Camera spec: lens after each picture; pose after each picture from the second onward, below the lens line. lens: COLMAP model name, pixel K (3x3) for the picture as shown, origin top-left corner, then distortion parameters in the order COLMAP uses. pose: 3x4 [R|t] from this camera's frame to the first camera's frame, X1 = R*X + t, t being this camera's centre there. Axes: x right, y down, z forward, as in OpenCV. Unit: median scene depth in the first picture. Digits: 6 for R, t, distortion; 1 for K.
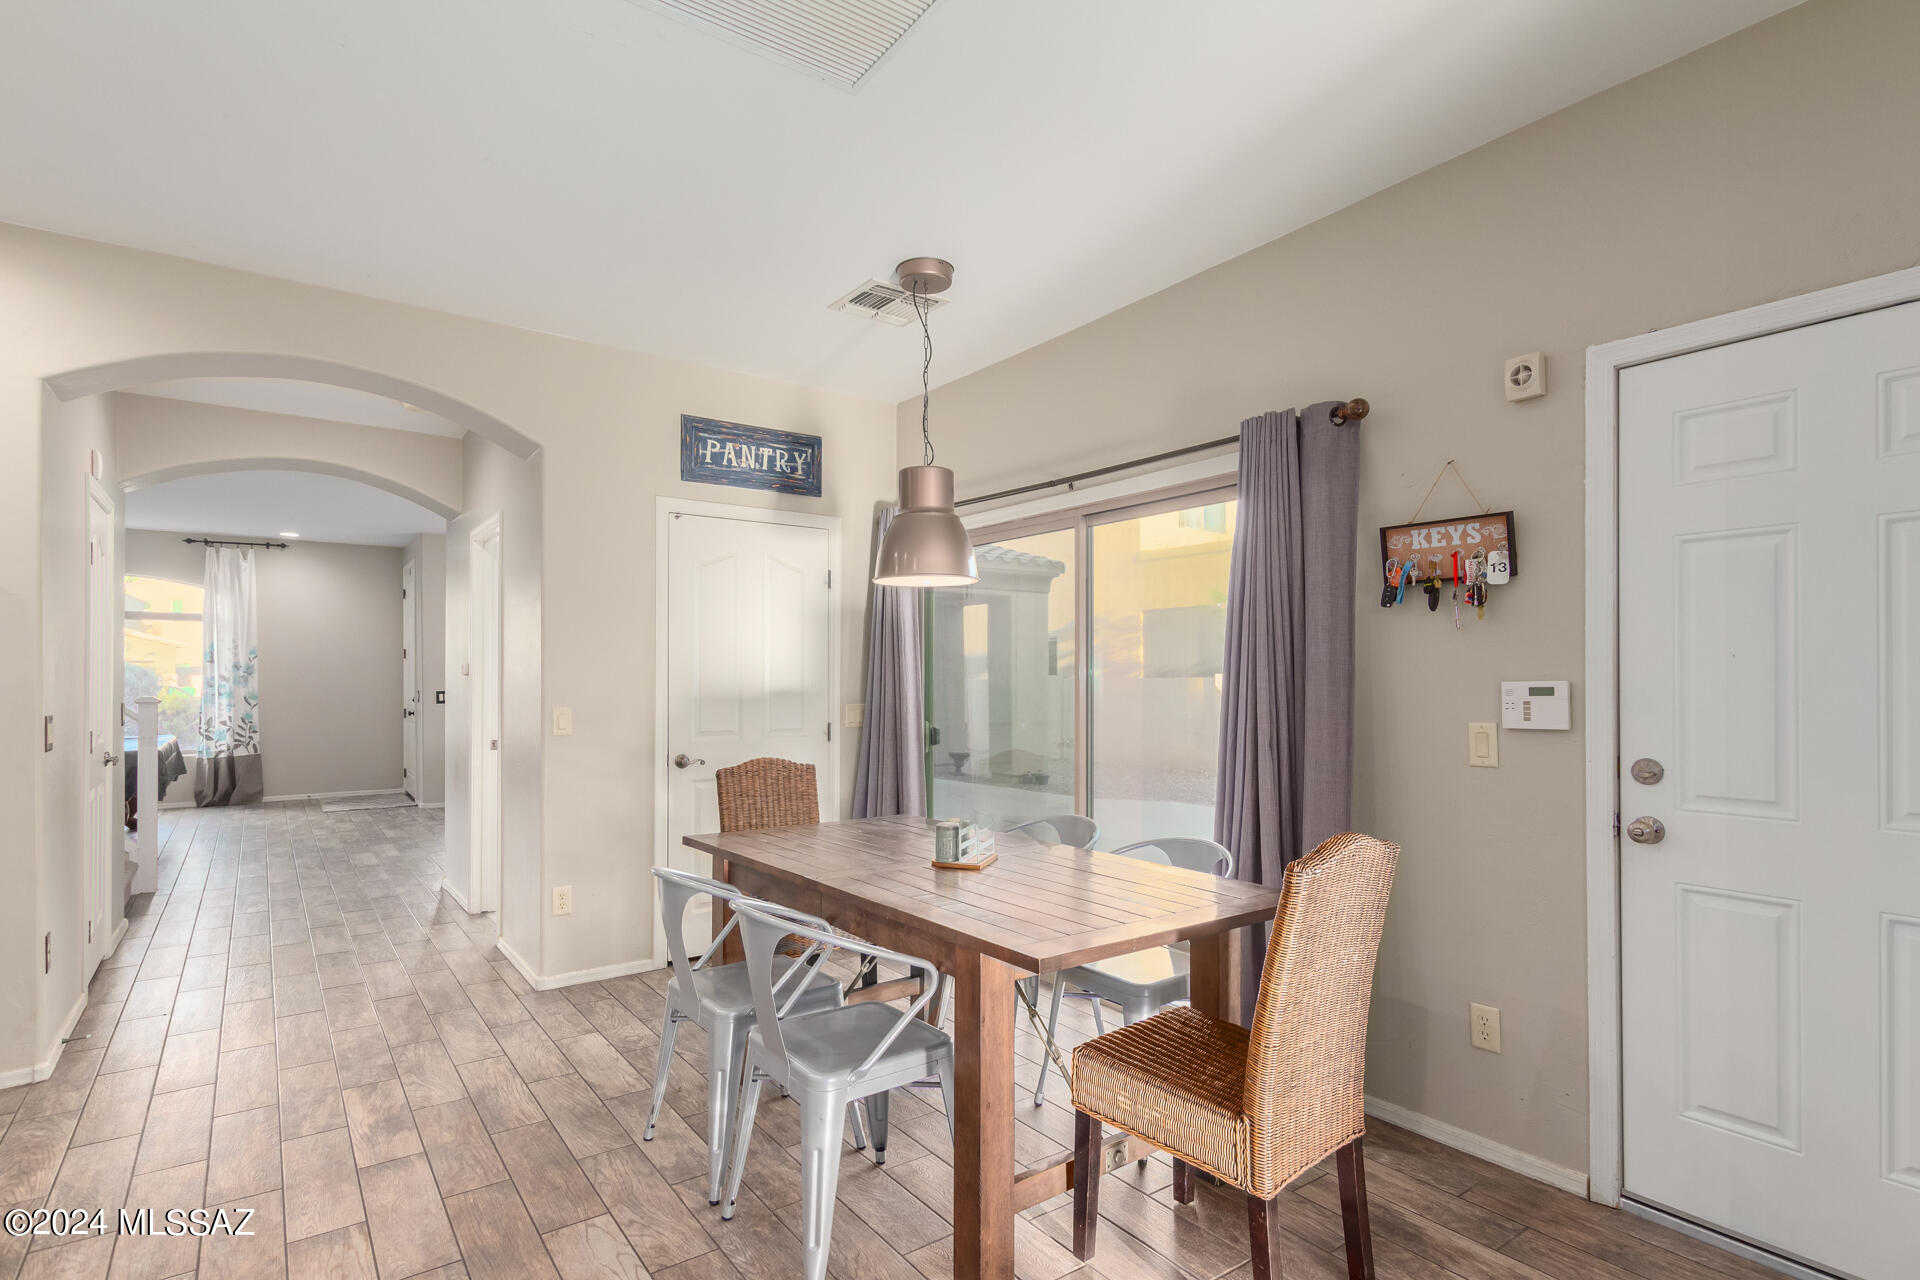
lens RADIAL K [[940.1, 0, 977.4], [0, 940.1, 670.5], [0, 0, 1]] dist [0.018047, -0.003431]
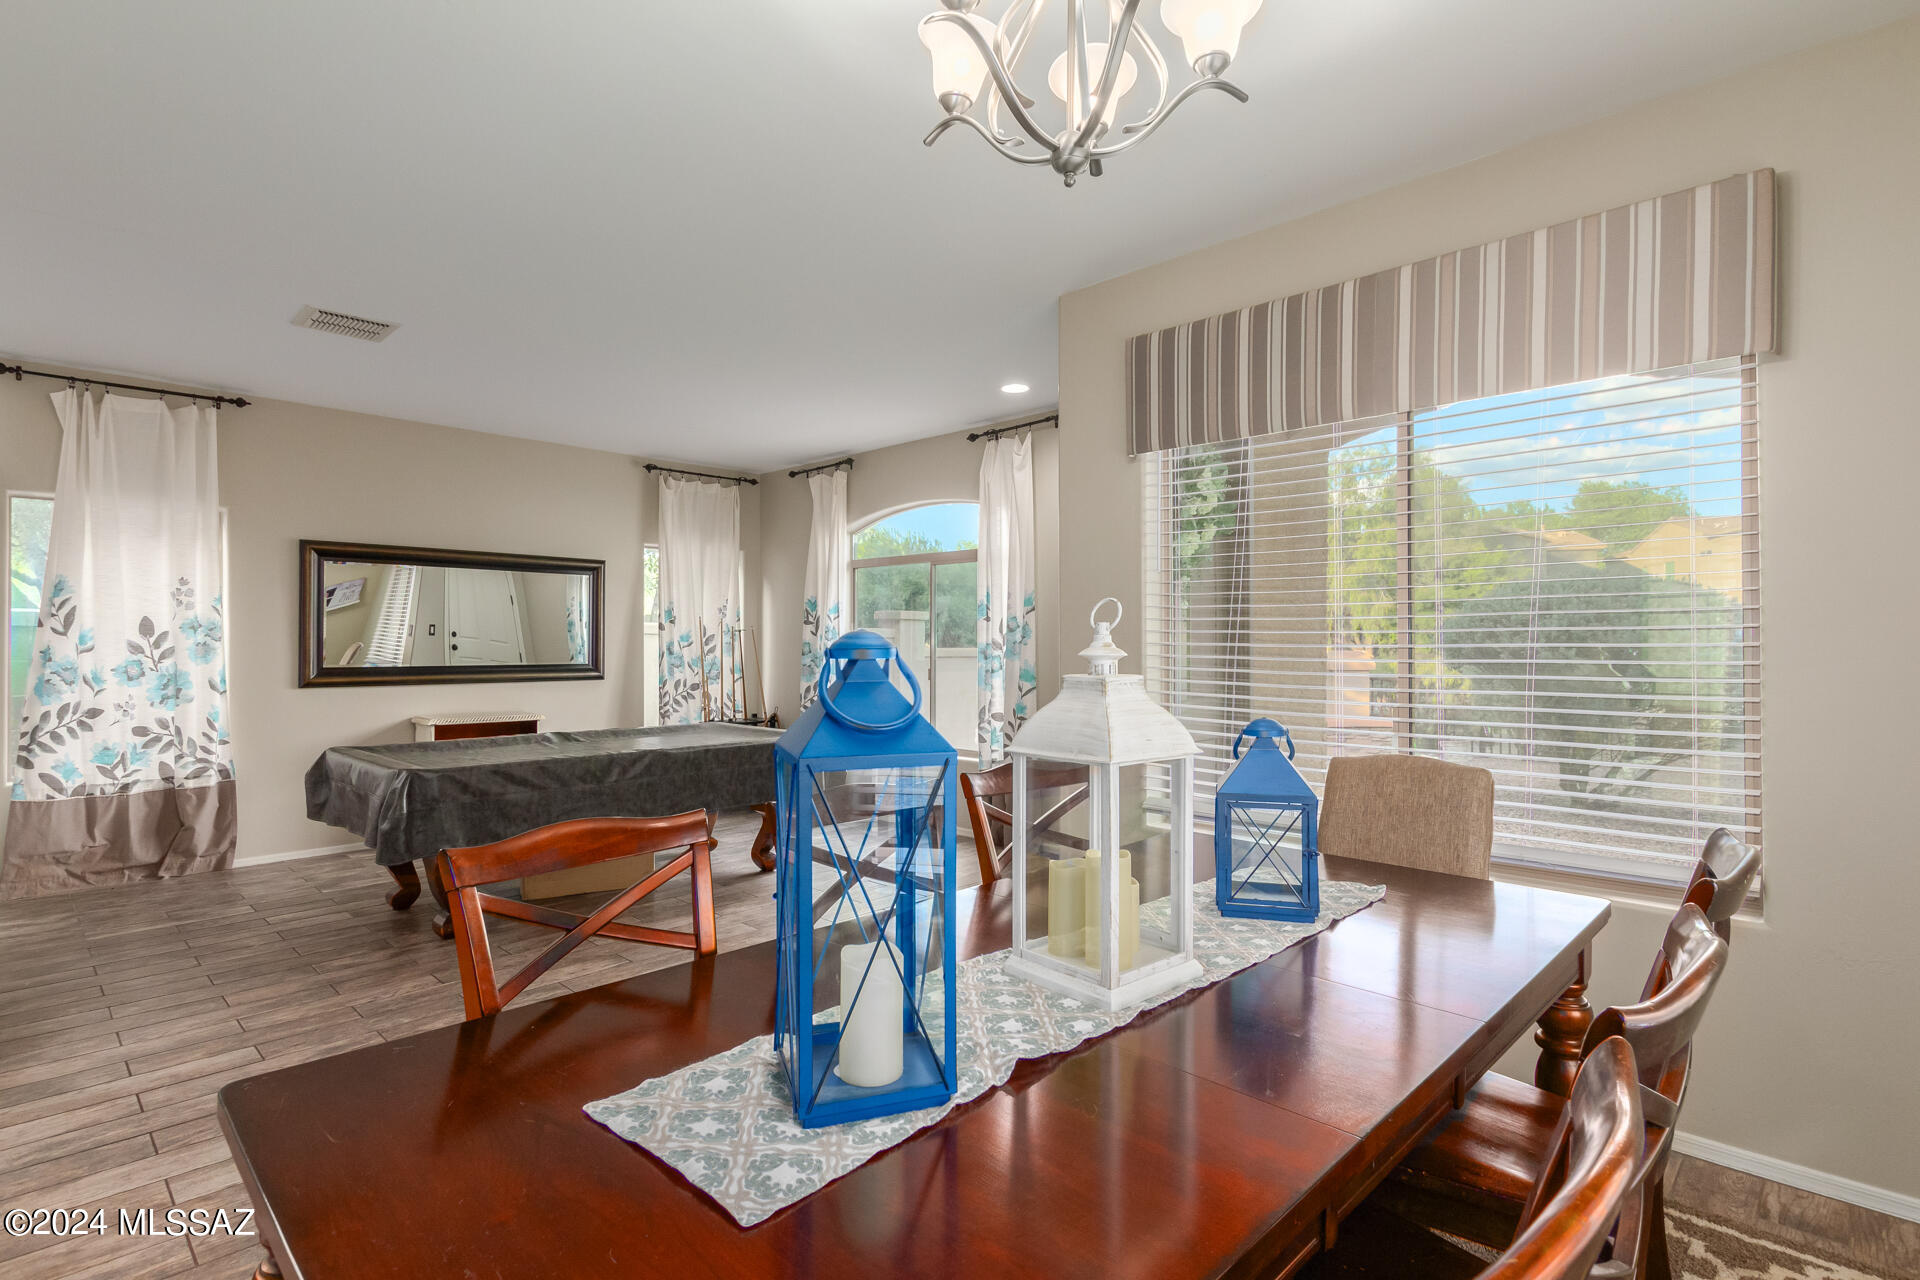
lens RADIAL K [[940.1, 0, 955.8], [0, 940.1, 639.5], [0, 0, 1]] dist [0.018047, -0.003431]
pose [[0.144263, -0.003588, -0.989533, -0.369063], [0.009998, 0.999948, -0.002168, 0.011515], [0.989489, -0.009581, 0.144291, 1.812590]]
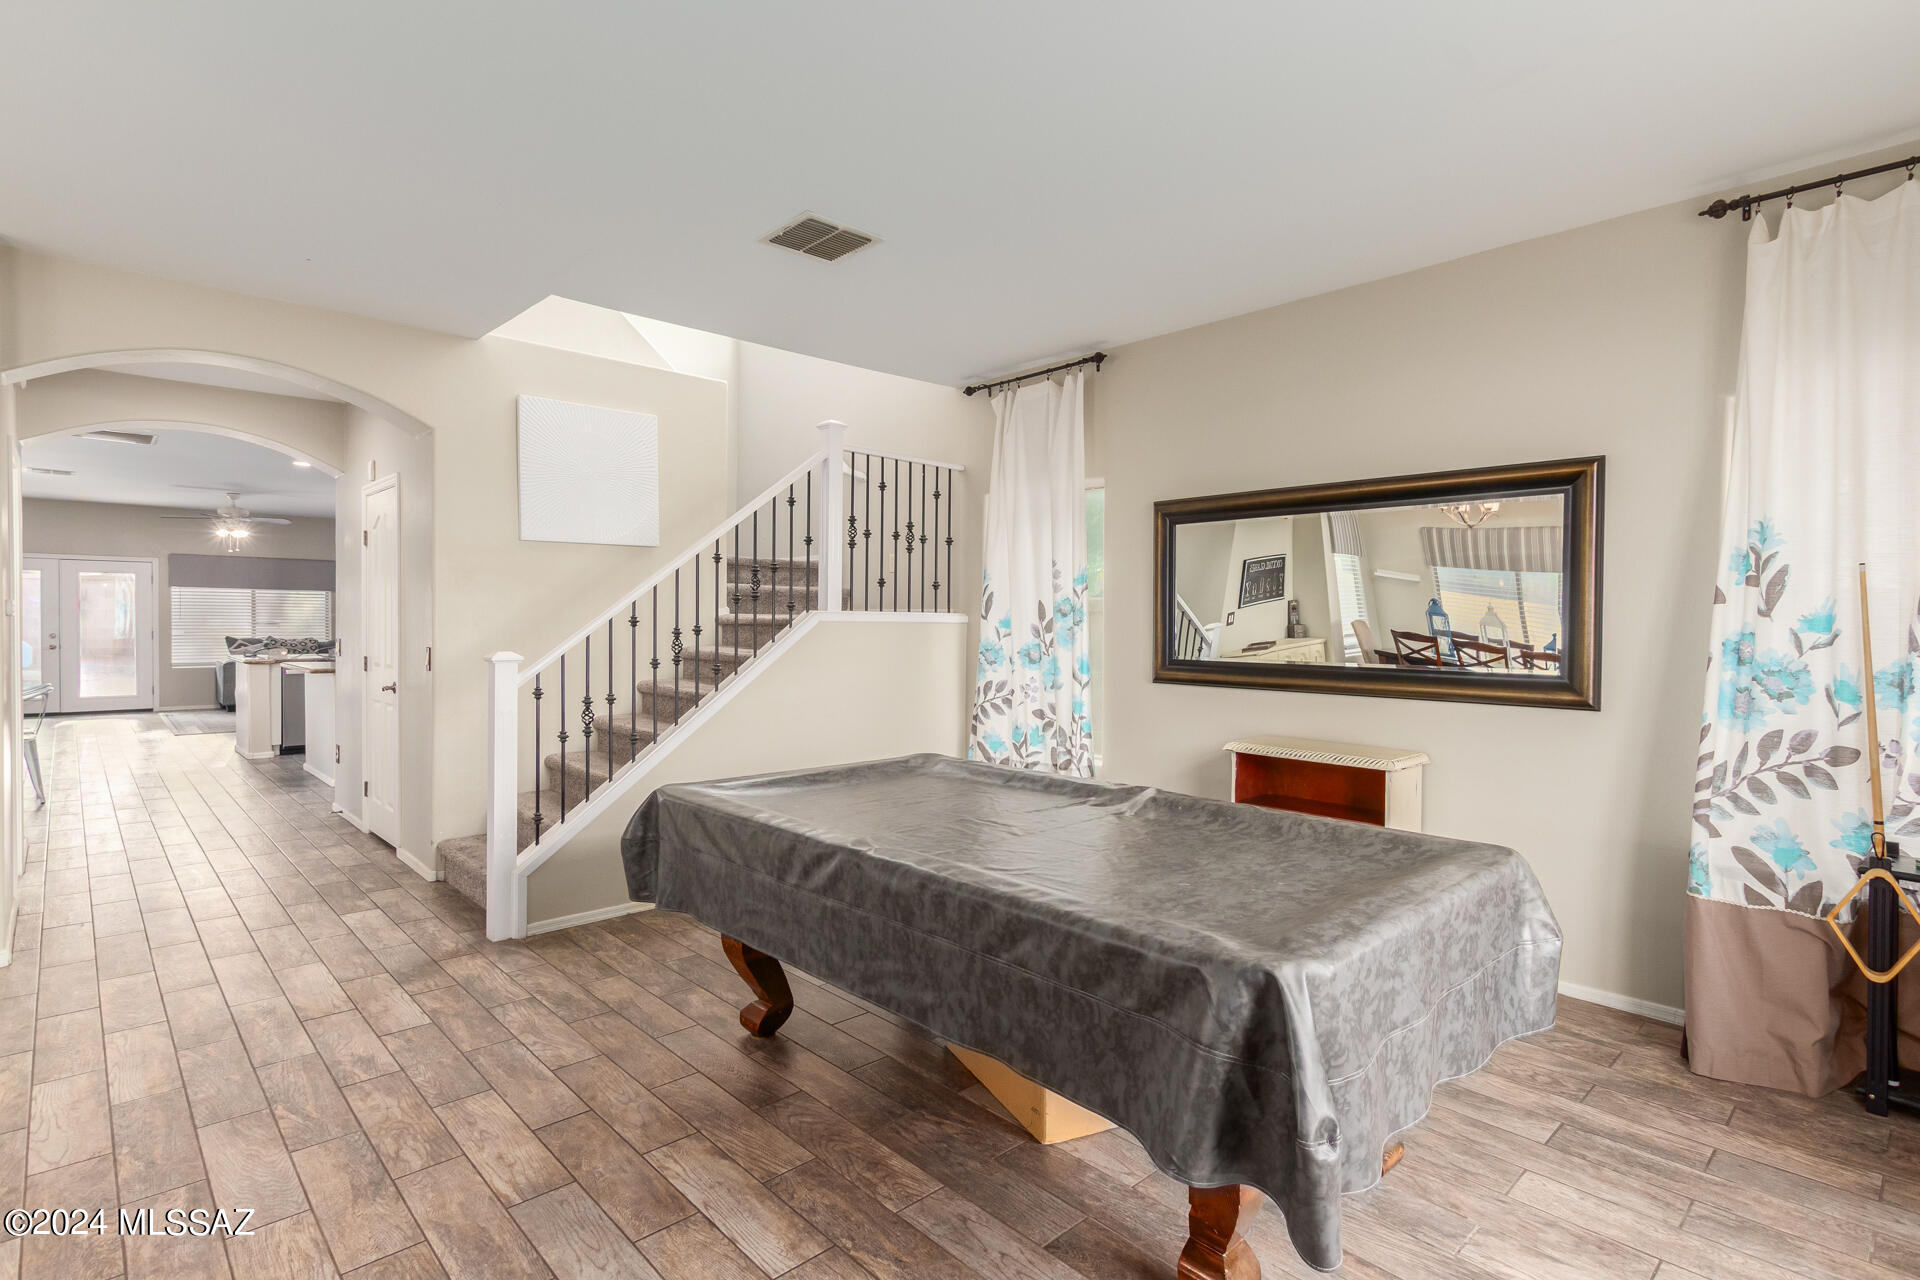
lens RADIAL K [[940.1, 0, 968.9], [0, 940.1, 638.4], [0, 0, 1]] dist [0.018047, -0.003431]
pose [[-0.993469, -0.006016, -0.113945, -1.399784], [-0.006758, 0.999958, 0.006126, 0.011062], [0.113903, 0.006856, -0.993468, 2.127207]]
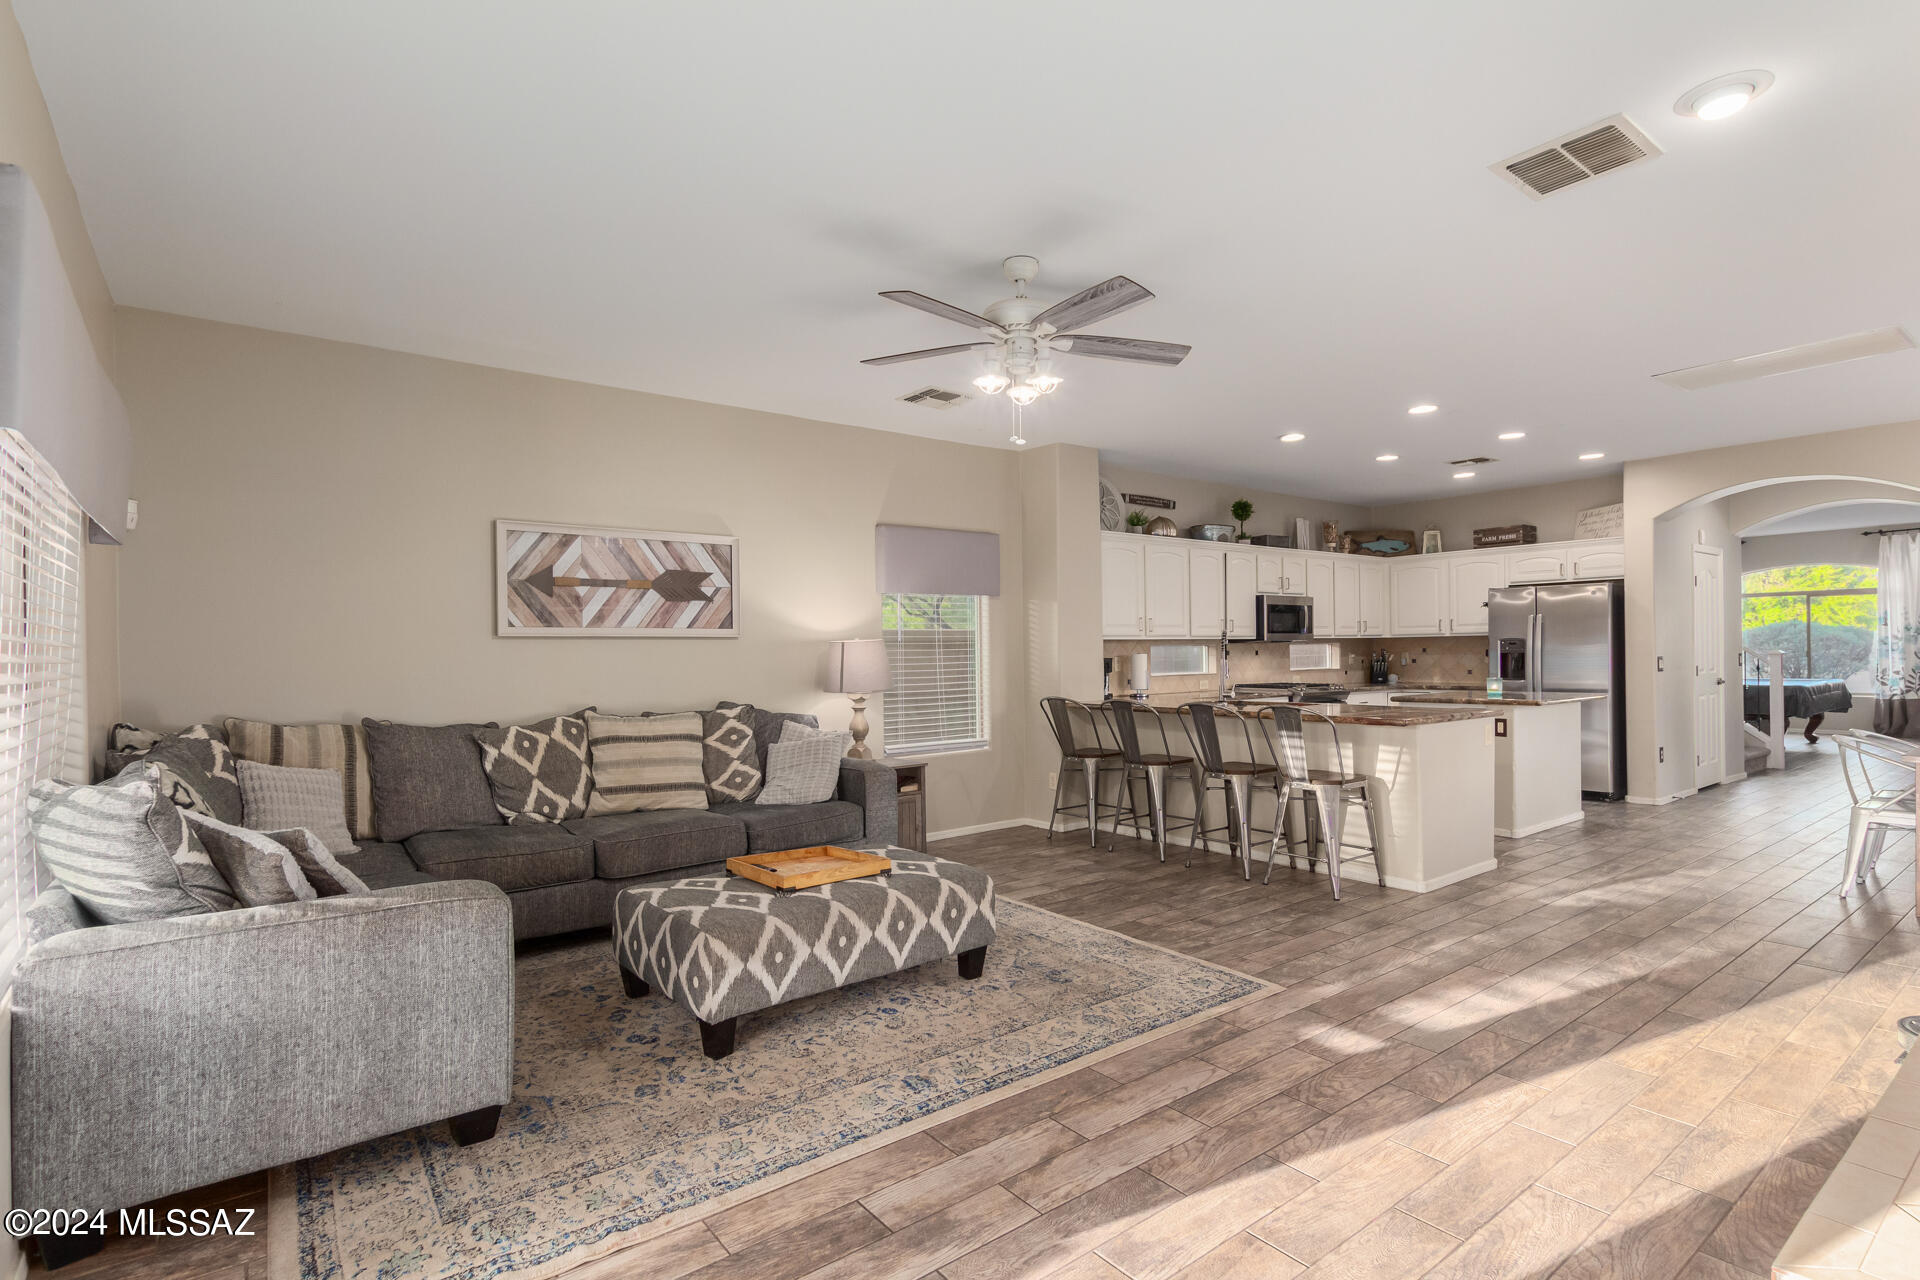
lens RADIAL K [[940.1, 0, 954.6], [0, 940.1, 656.3], [0, 0, 1]] dist [0.018047, -0.003431]
pose [[0.013274, 0.006500, -0.999891, 0.967667], [0.023182, 0.999708, 0.006807, -0.009663], [0.999643, -0.023270, 0.013119, -0.579910]]
